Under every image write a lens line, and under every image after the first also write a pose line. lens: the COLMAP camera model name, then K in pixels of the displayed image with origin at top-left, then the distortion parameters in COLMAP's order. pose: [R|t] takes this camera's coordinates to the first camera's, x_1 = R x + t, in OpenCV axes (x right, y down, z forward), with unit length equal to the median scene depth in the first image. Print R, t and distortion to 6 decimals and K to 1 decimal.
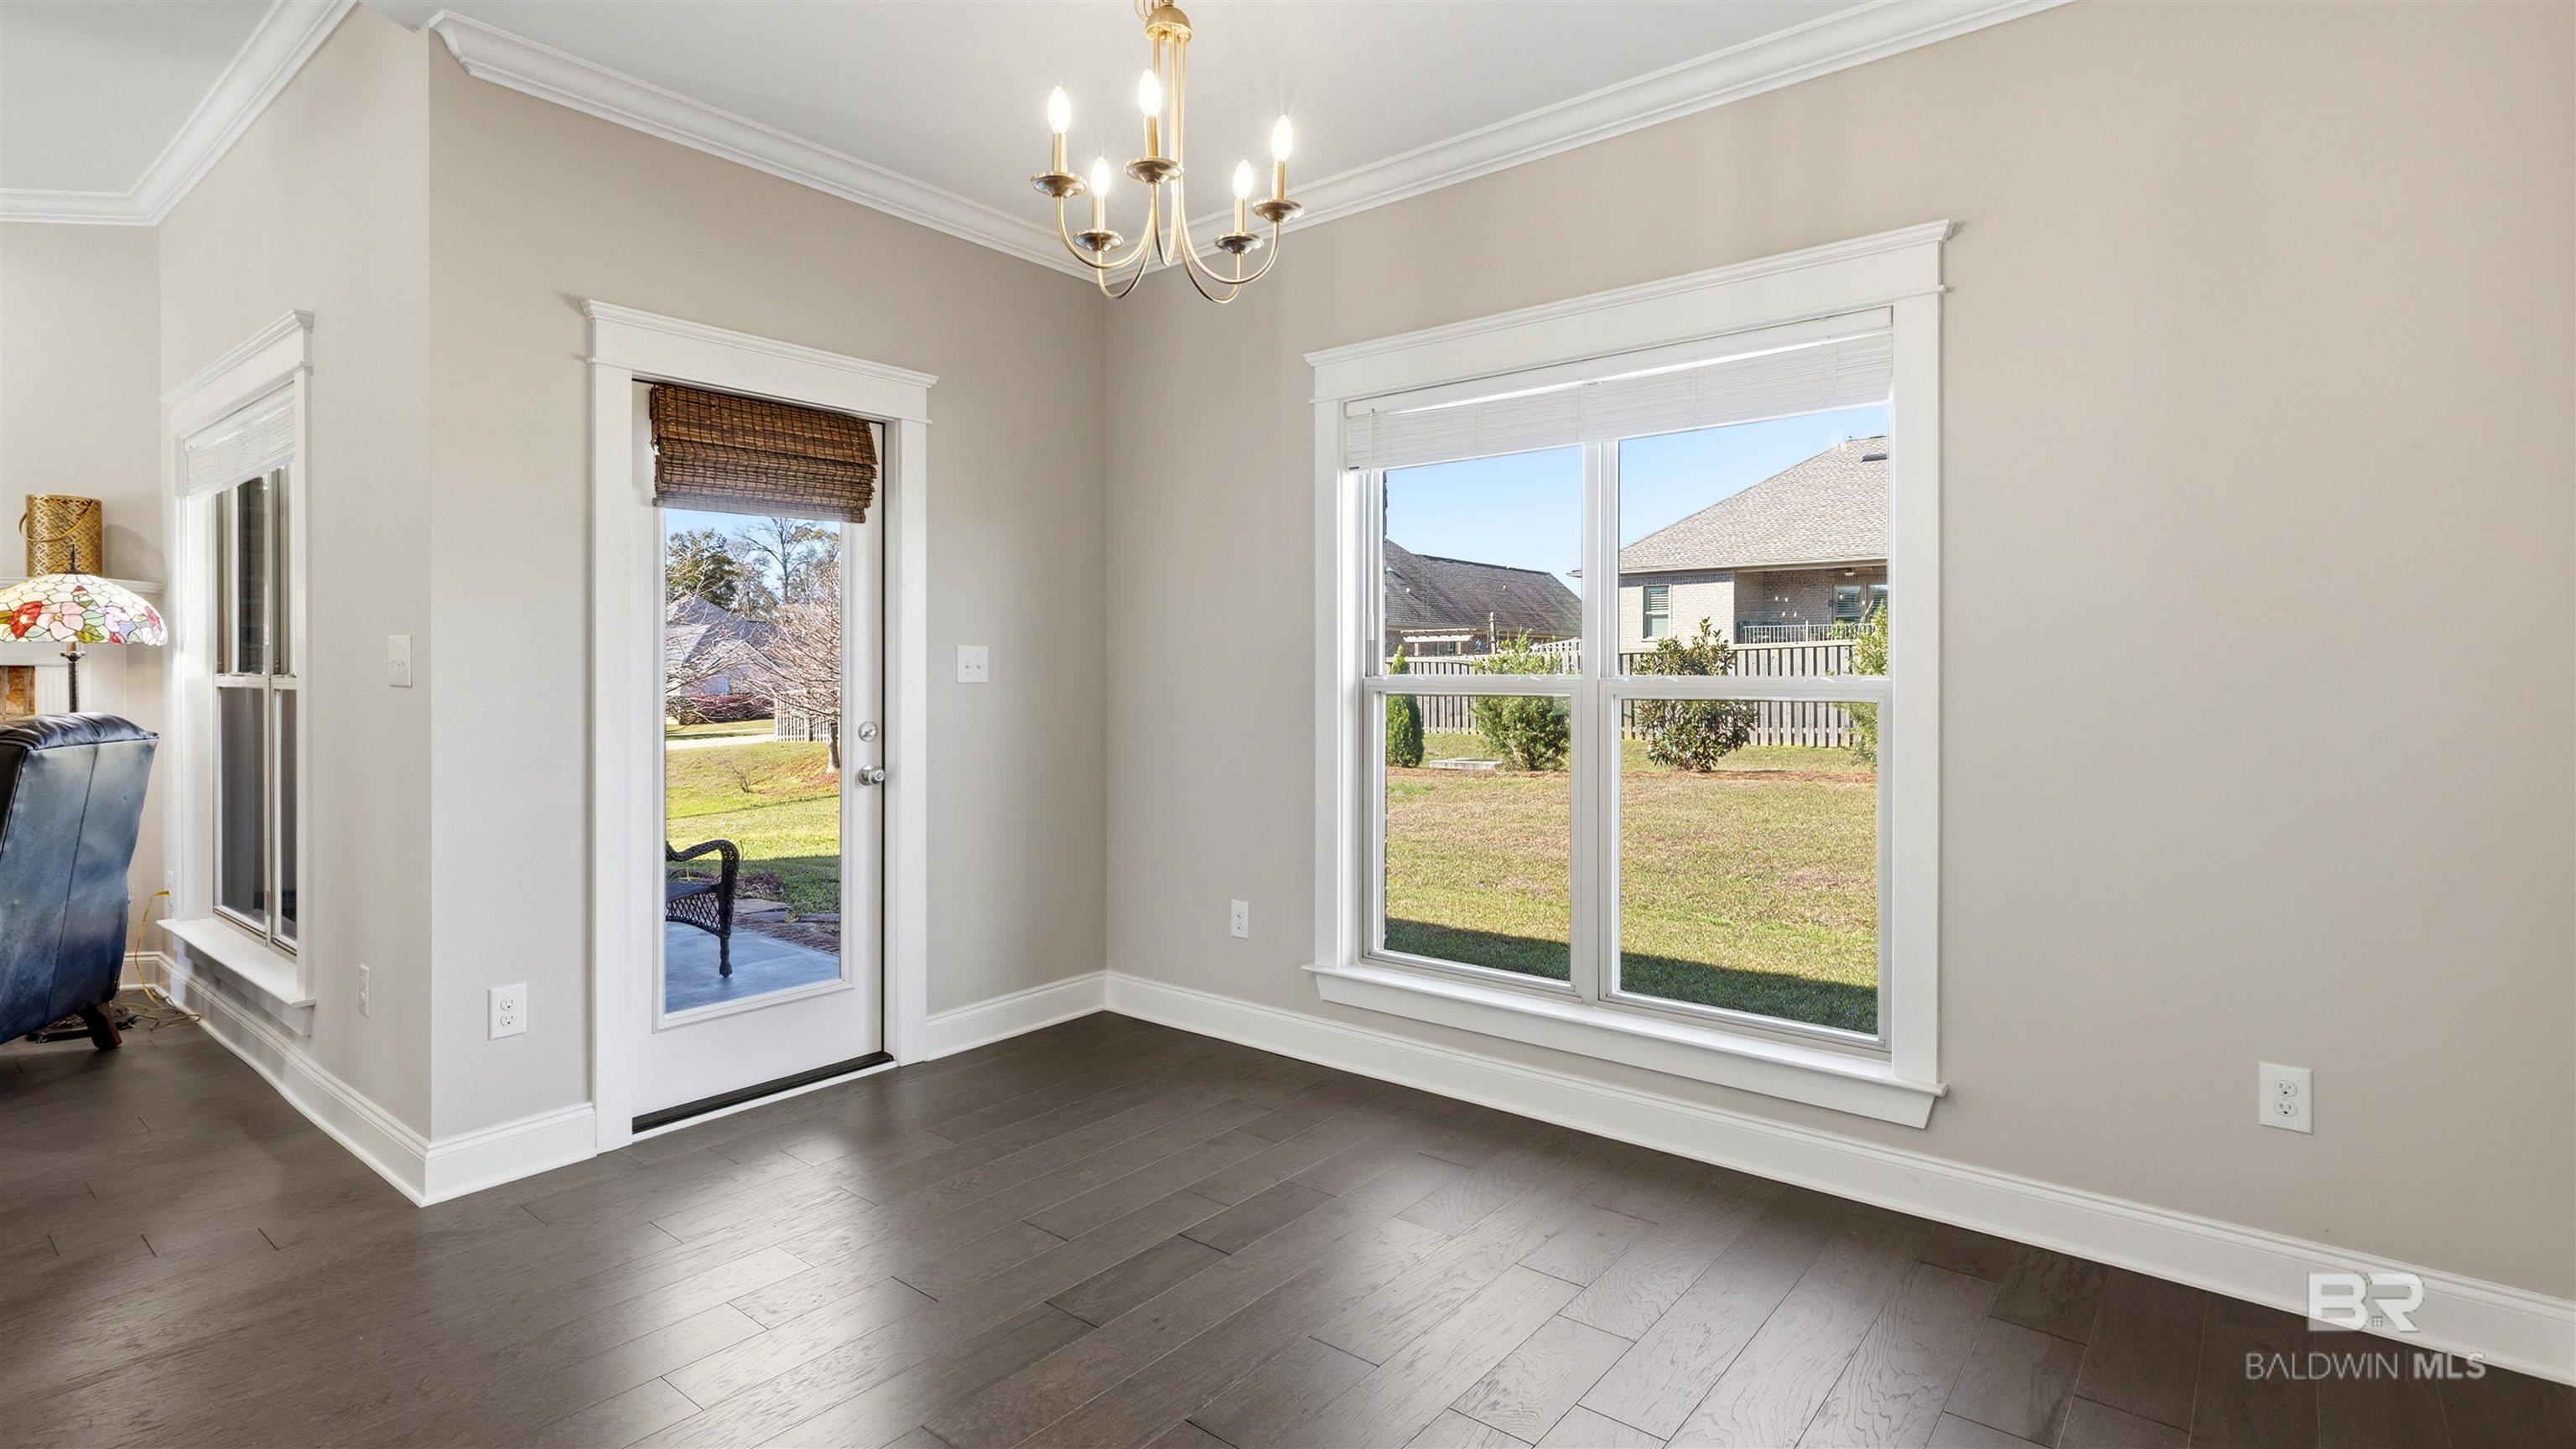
lens RADIAL K [[1183.0, 0, 1290.7], [0, 1183.0, 674.0], [0, 0, 1]] dist [-0.002342, -0.000572]
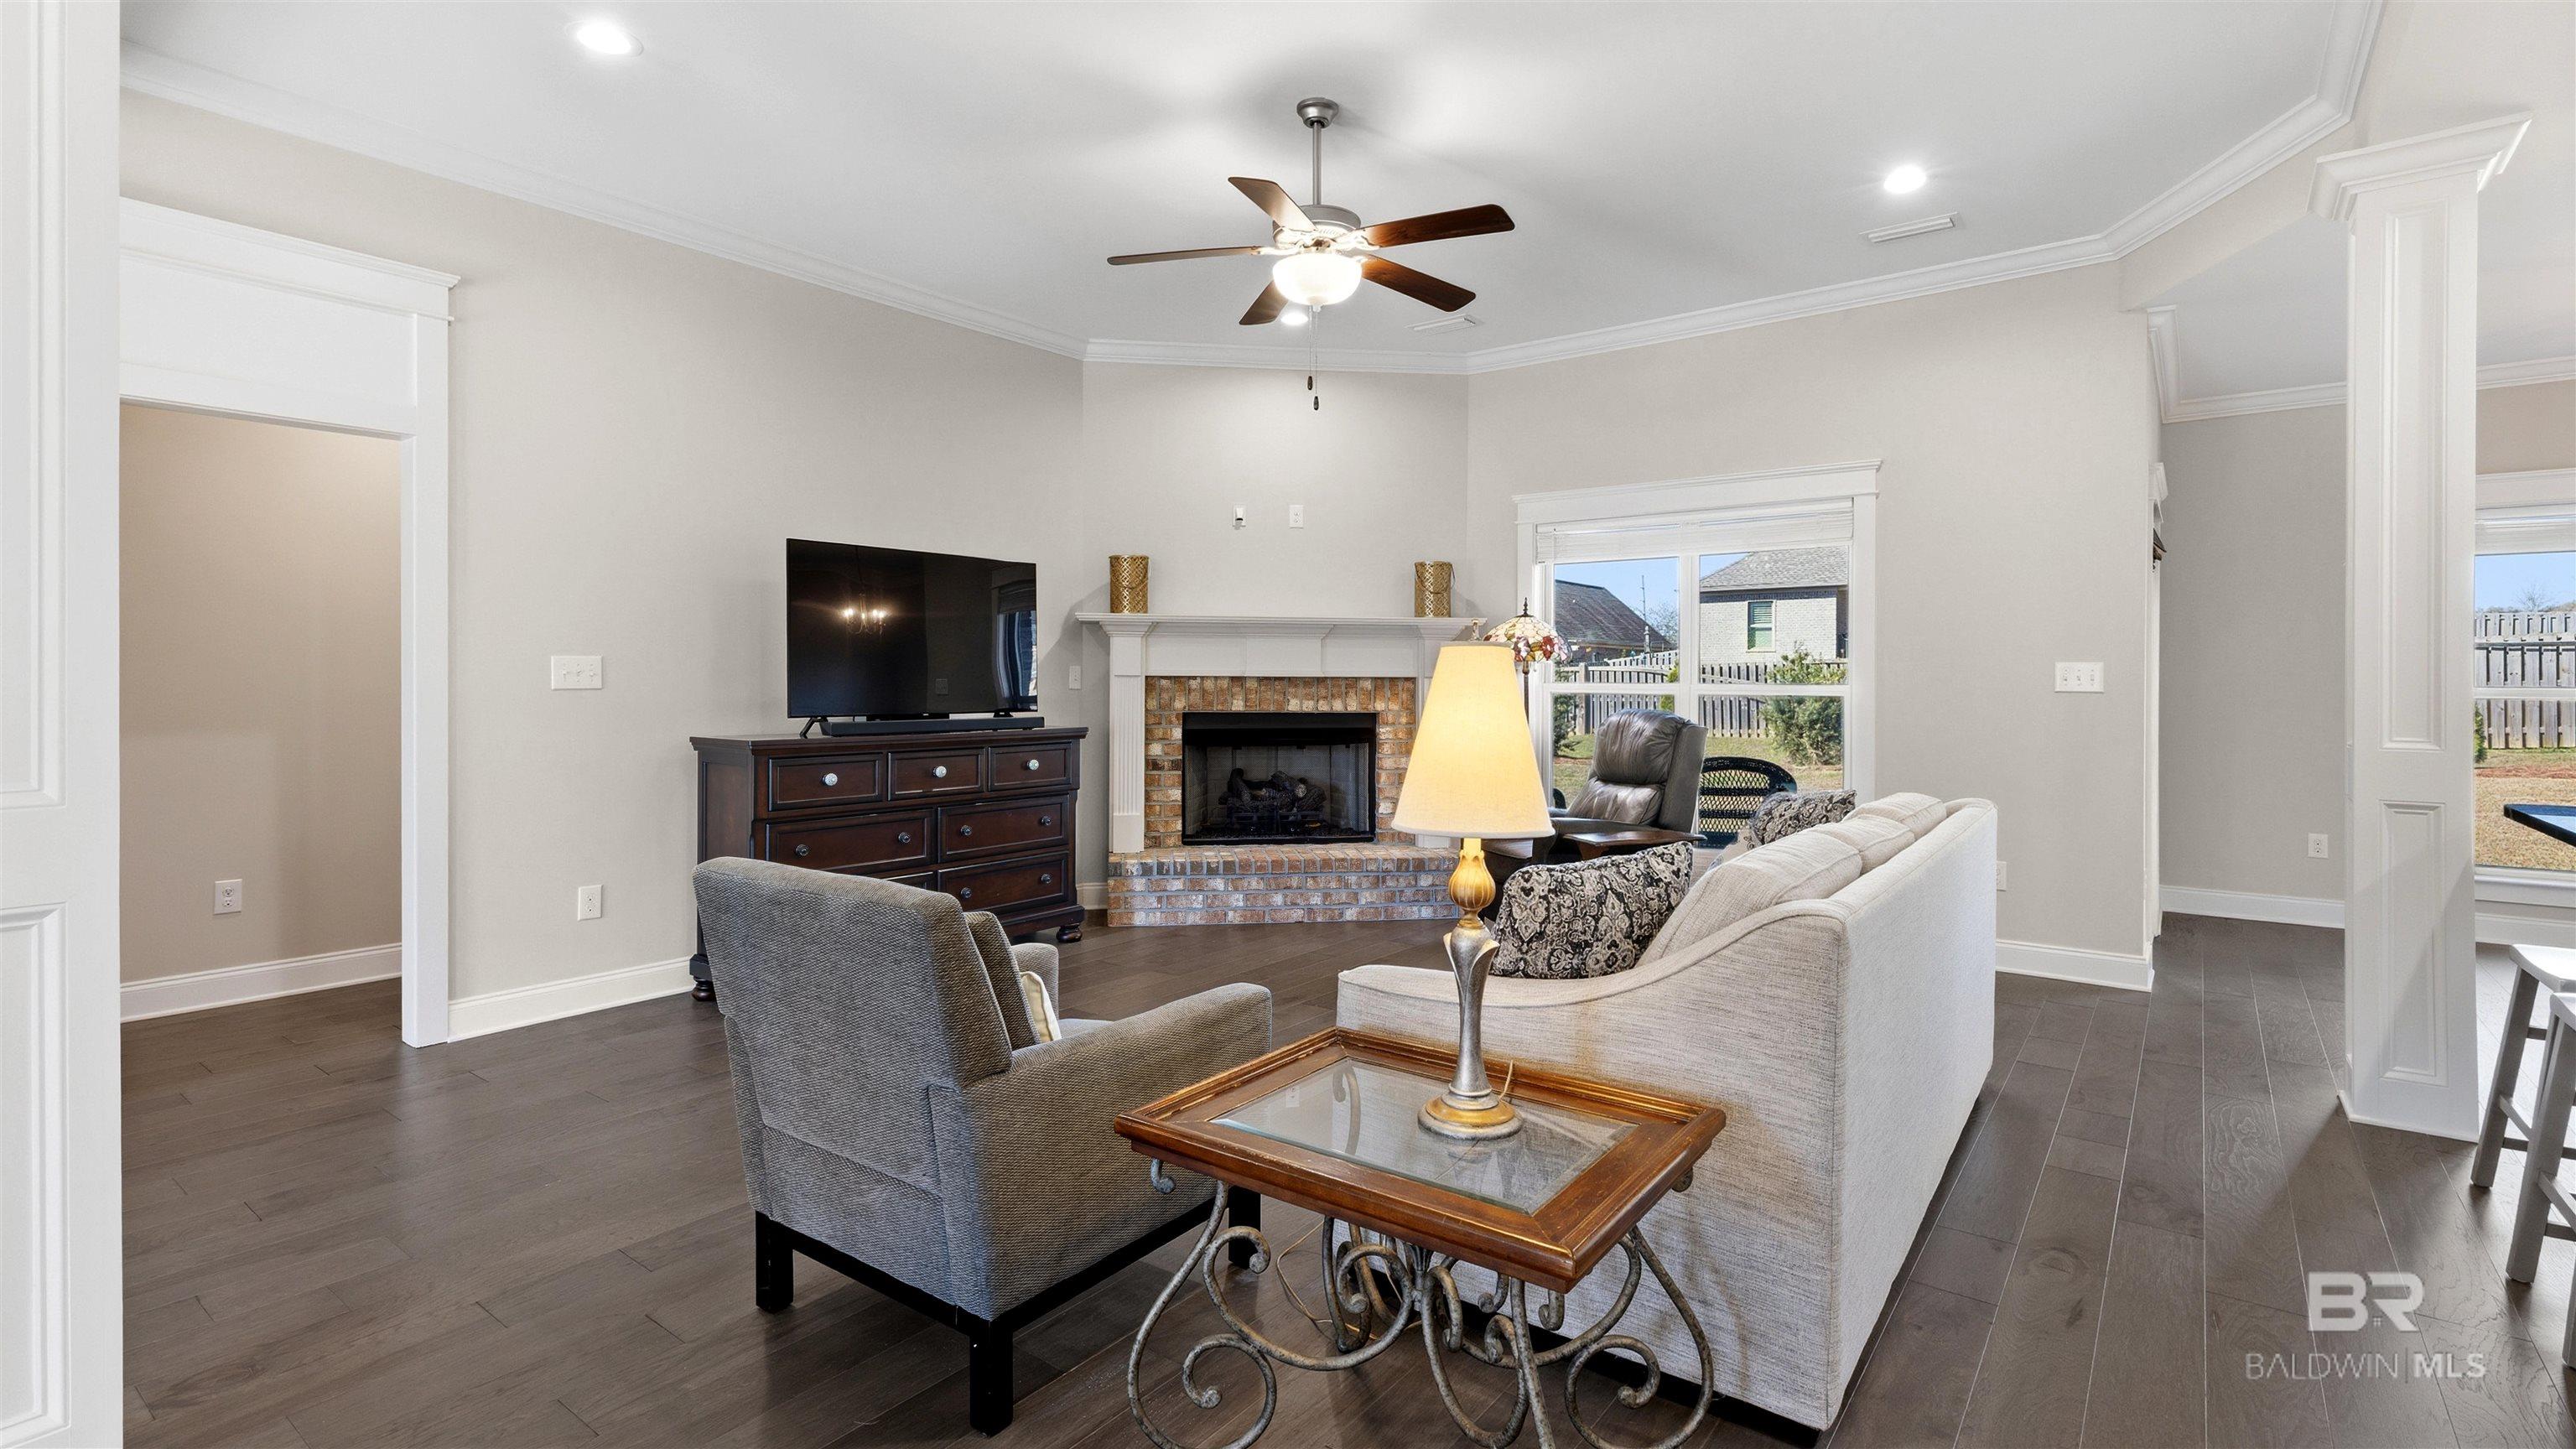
lens RADIAL K [[1168.8, 0, 1284.8], [0, 1168.8, 680.2], [0, 0, 1]] dist [0.002075, -0.000136]
pose [[0.999822, 0.002997, 0.018626, -1.265009], [-0.002989, 0.999995, -0.000477, -0.002463], [-0.018627, 0.000421, 0.999826, -0.476239]]
